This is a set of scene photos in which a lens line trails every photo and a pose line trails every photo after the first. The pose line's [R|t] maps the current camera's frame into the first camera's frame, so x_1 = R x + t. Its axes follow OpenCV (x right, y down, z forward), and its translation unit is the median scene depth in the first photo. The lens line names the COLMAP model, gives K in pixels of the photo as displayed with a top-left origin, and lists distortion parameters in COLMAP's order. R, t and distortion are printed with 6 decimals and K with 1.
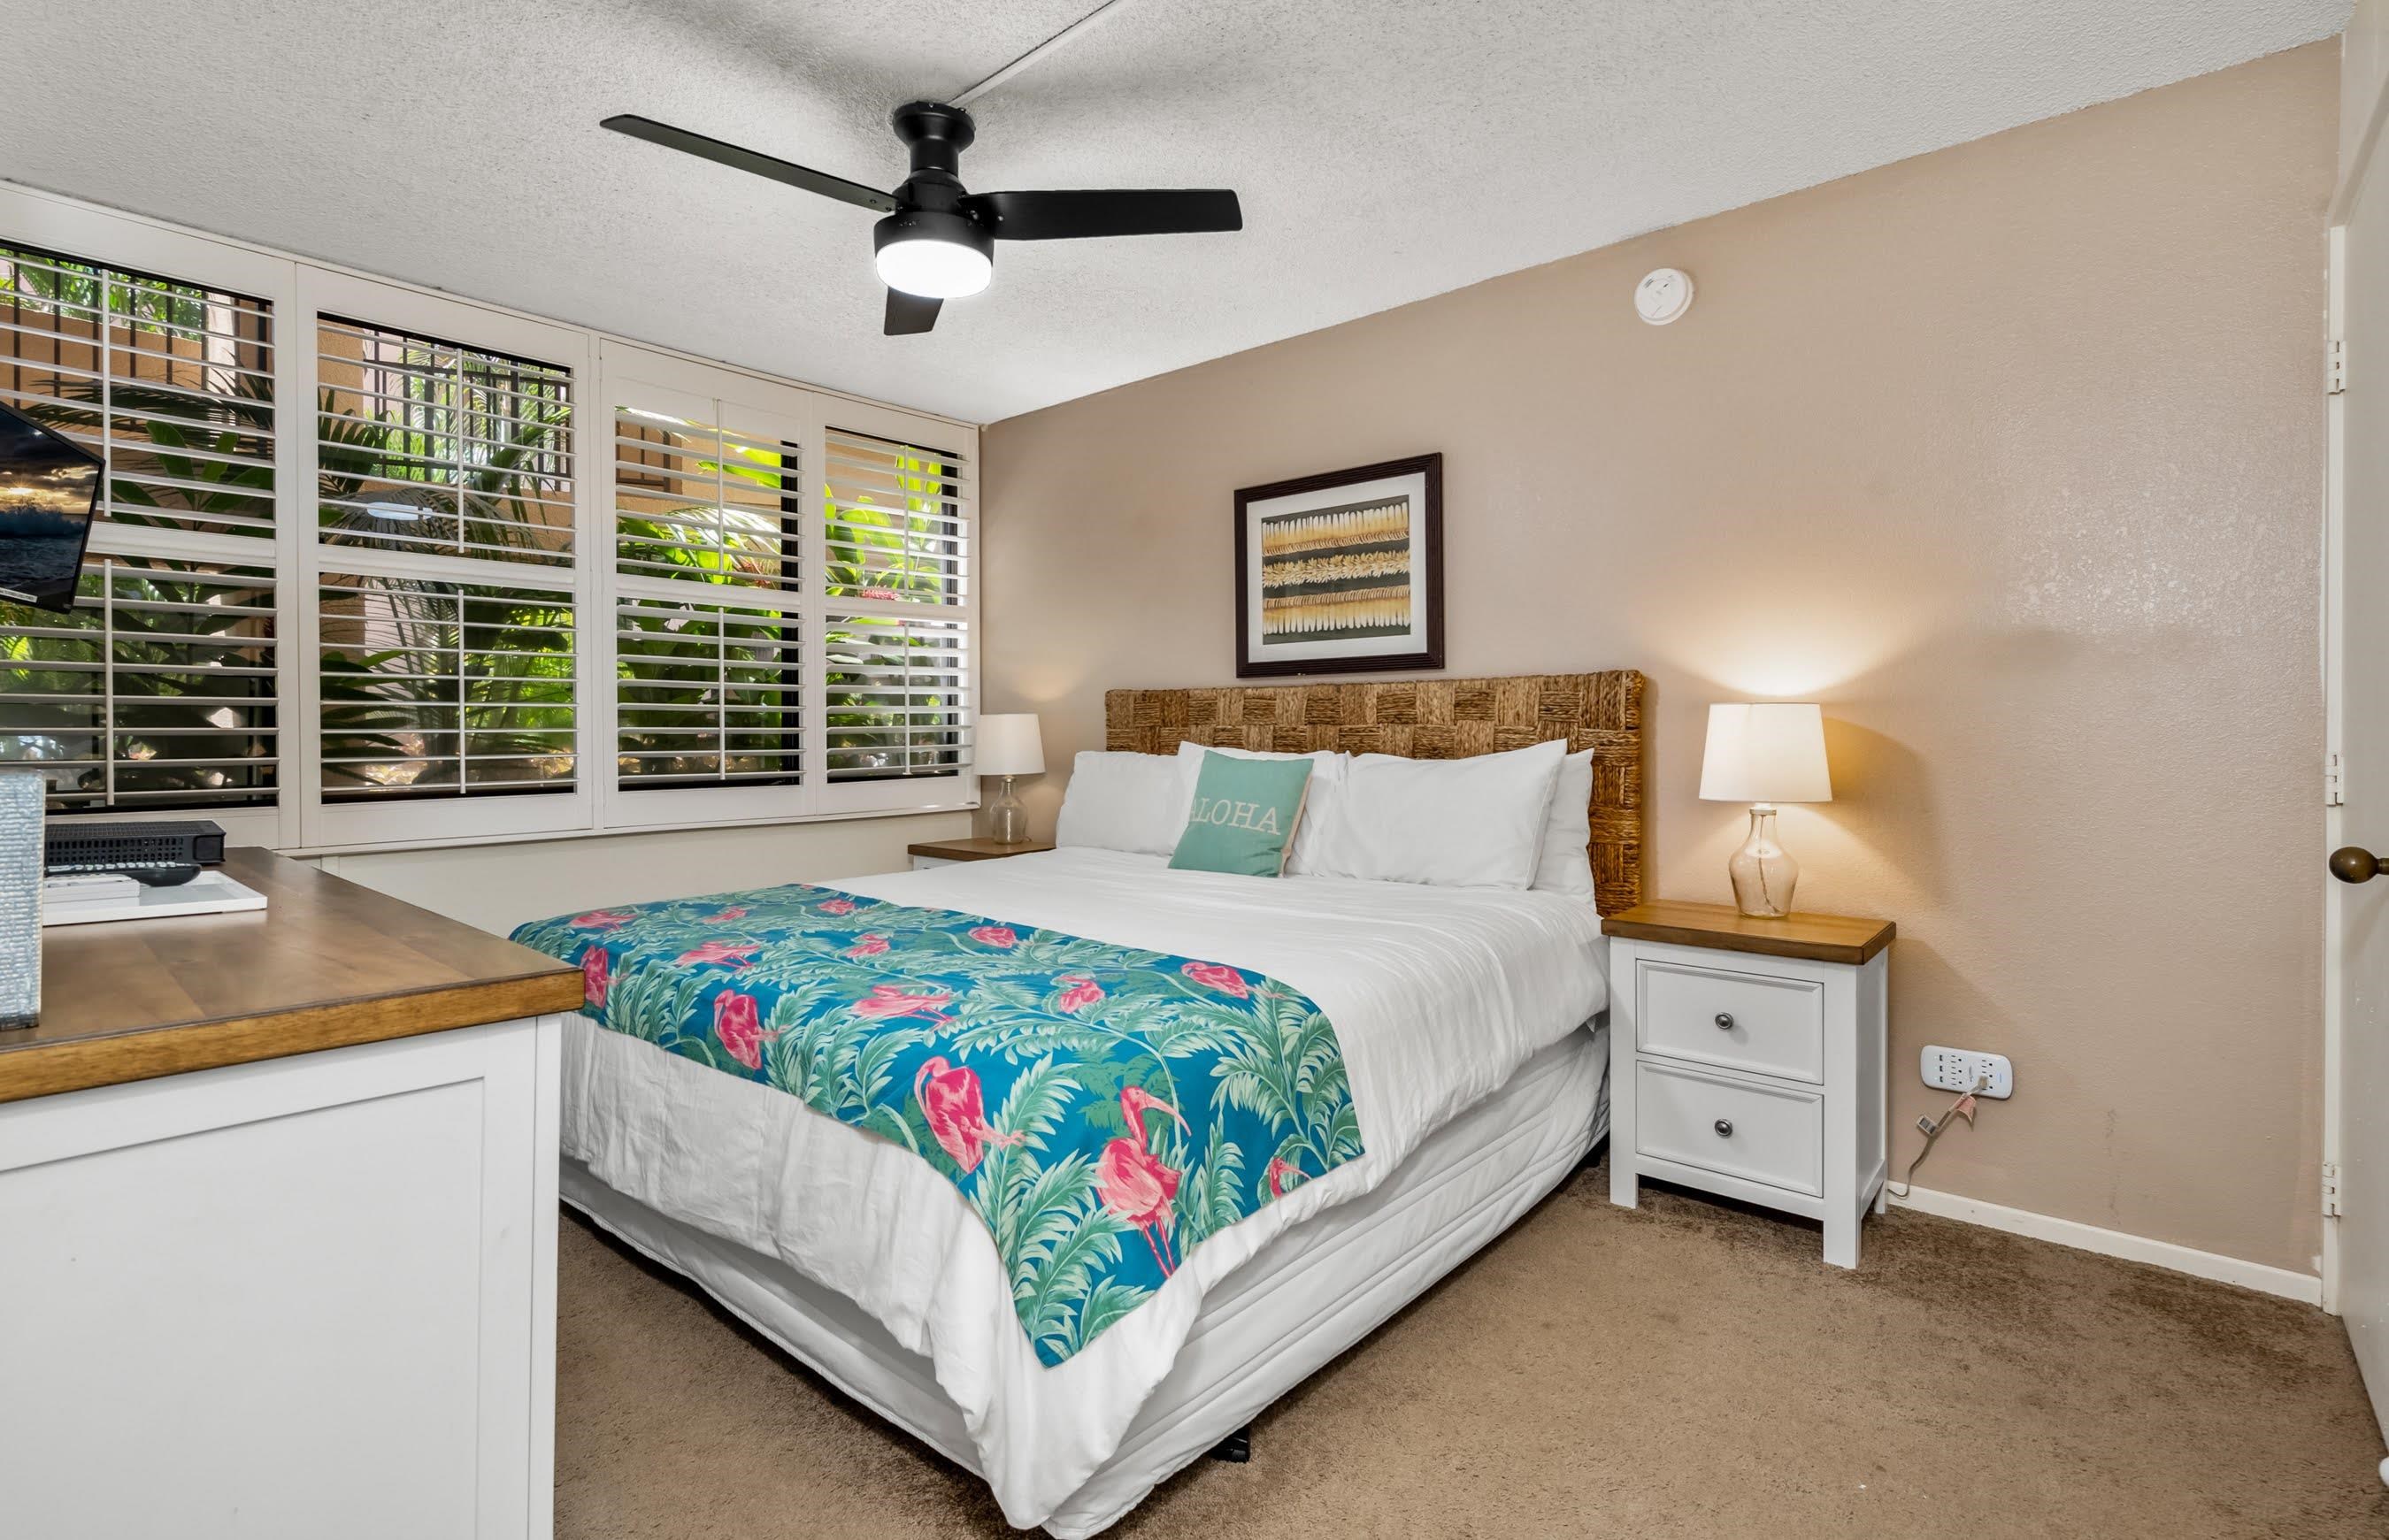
lens RADIAL K [[1196.9, 0, 1052.0], [0, 1196.9, 701.4], [0, 0, 1]] dist [0.001637, 0.000386]
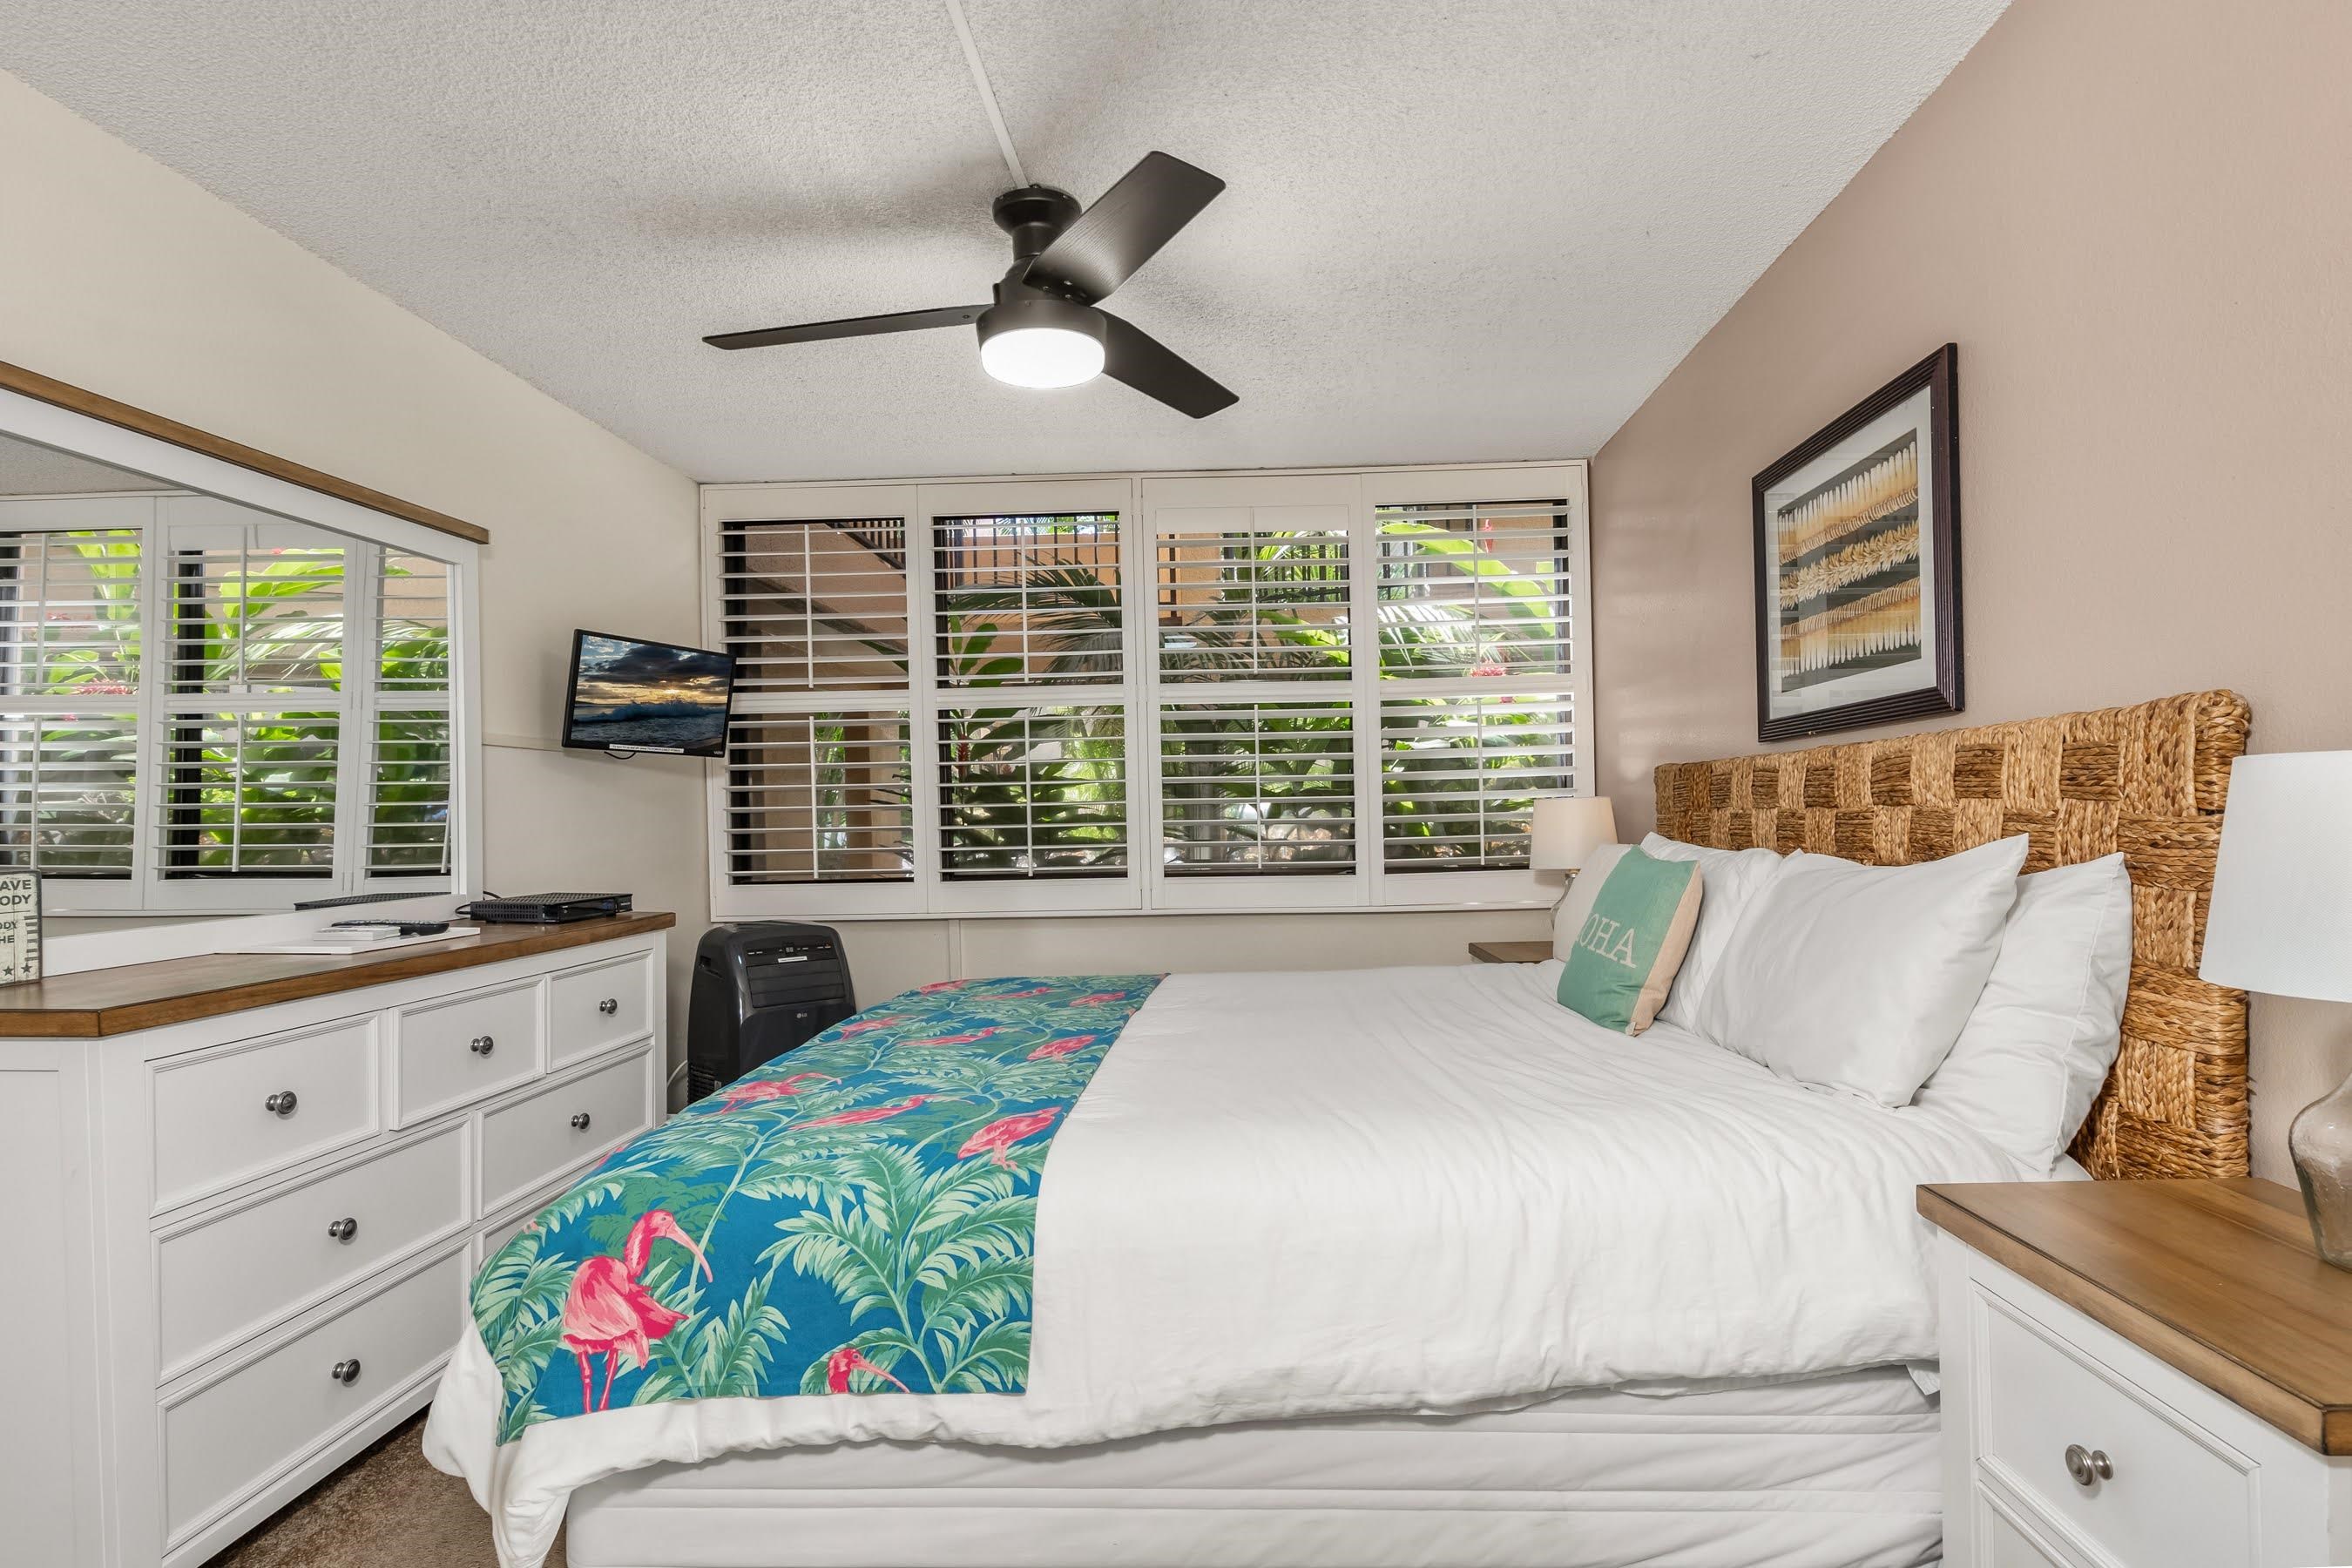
lens RADIAL K [[1112.7, 0, 1167.4], [0, 1112.7, 809.8], [0, 0, 1]] dist [-0.002930, -0.000110]
pose [[0.658396, -0.016070, -0.752500, 0.521290], [0.034499, 0.999366, 0.008842, 0.003058], [0.751880, -0.031782, 0.658533, 0.374902]]
